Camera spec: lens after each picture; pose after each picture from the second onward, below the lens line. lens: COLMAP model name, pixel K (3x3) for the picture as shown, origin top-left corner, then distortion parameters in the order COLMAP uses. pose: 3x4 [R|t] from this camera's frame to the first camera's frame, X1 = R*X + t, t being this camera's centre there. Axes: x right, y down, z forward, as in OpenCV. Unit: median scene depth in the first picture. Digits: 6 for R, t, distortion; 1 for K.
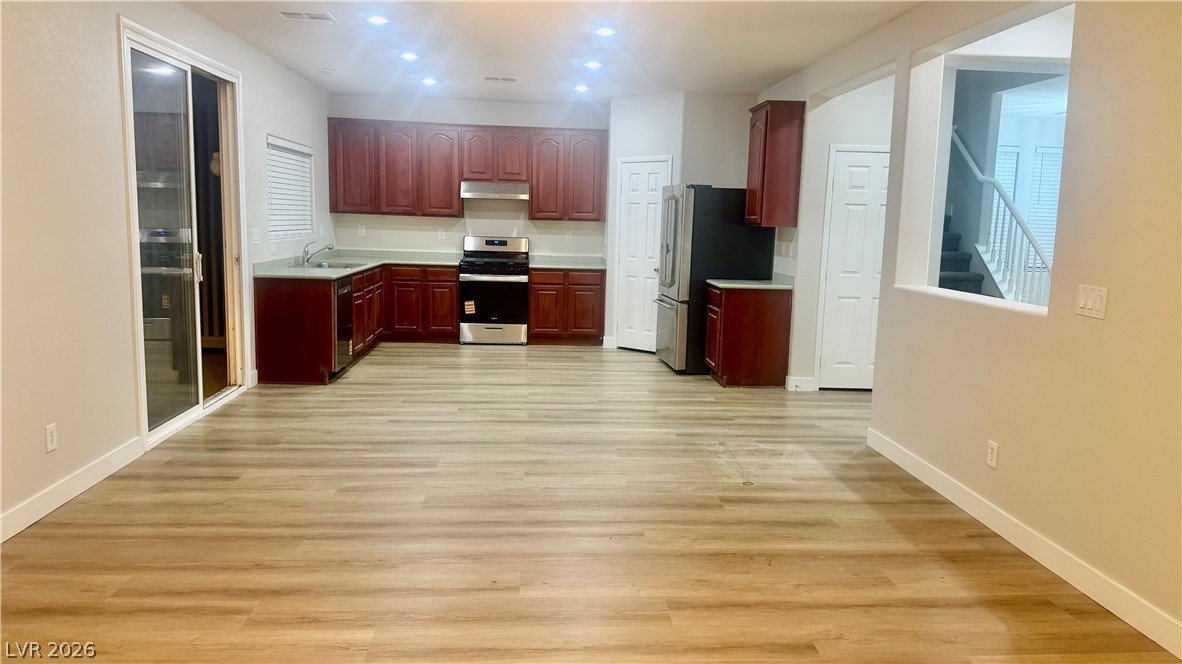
lens RADIAL K [[826.1, 0, 591.0], [0, 826.1, 332.0], [0, 0, 1]] dist [0.126098, -0.198953]
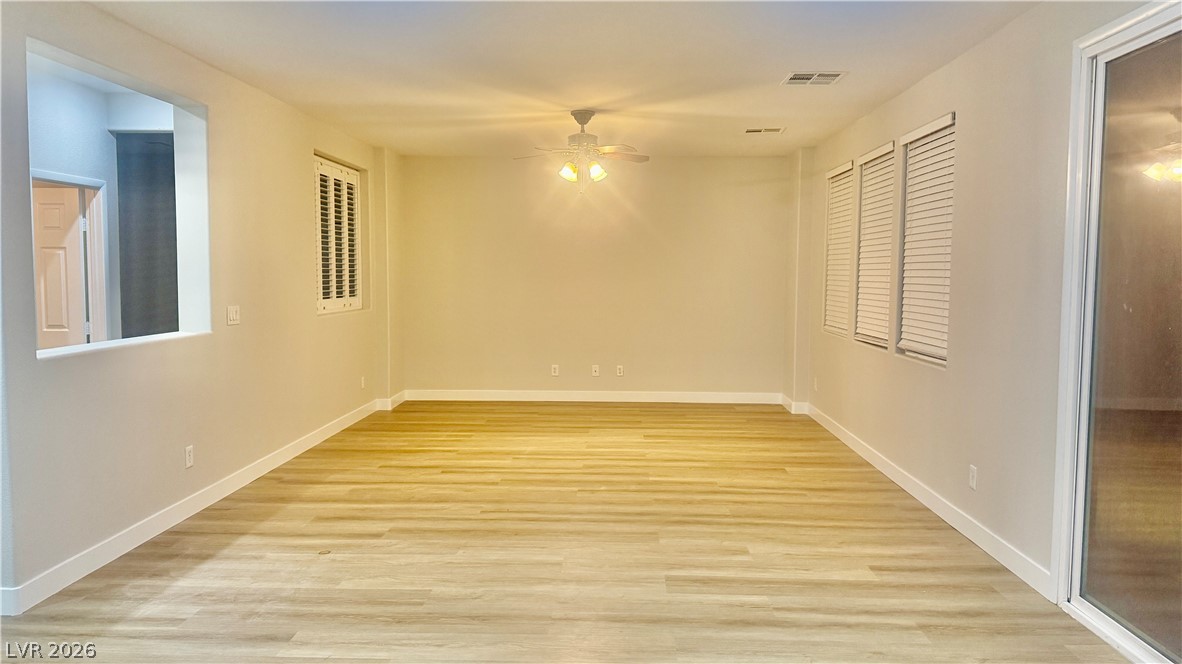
lens RADIAL K [[826.1, 0, 591.0], [0, 826.1, 332.0], [0, 0, 1]] dist [0.126098, -0.198953]
pose [[-0.993815, -0.039346, 0.103844, -0.100245], [-0.016407, 0.976888, 0.213119, -0.135606], [-0.109829, 0.210098, -0.971492, 0.937427]]
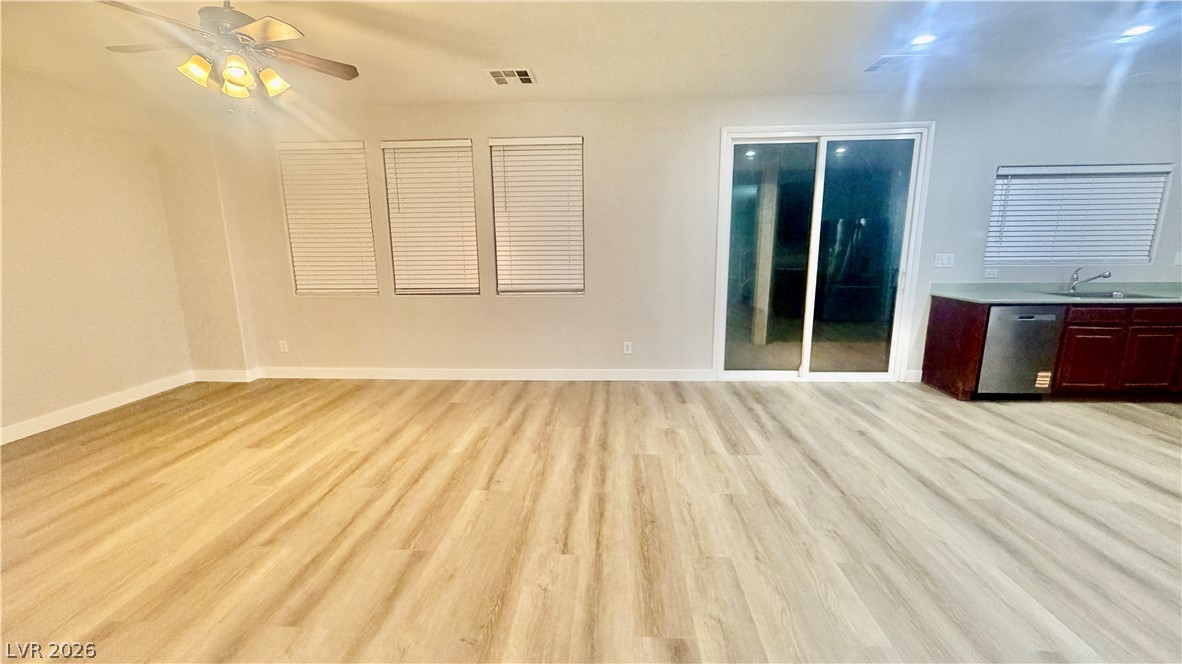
lens RADIAL K [[477.1, 0, 591.0], [0, 477.1, 332.0], [0, 0, 1]] dist [-0.000617, -0.000029]
pose [[-0.124441, 0.163041, -0.978740, 0.247178], [-0.130273, 0.975184, 0.179012, -0.053498], [0.983638, 0.149780, -0.100113, 0.447097]]
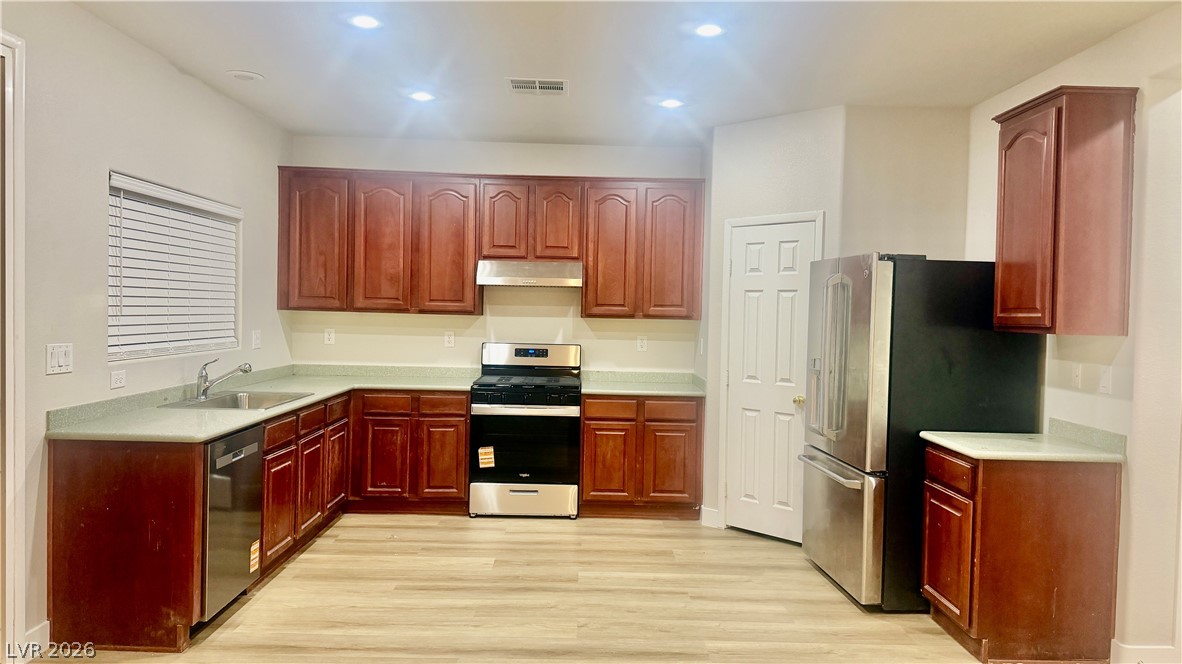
lens RADIAL K [[846.1, 0, 573.8], [0, 846.1, 329.8], [0, 0, 1]] dist [-0.005940, -0.009599]
pose [[0.996853, -0.001804, -0.079250, -0.031314], [-0.007201, 0.993547, -0.113191, -0.055760], [0.078942, 0.113406, 0.990408, 0.378411]]
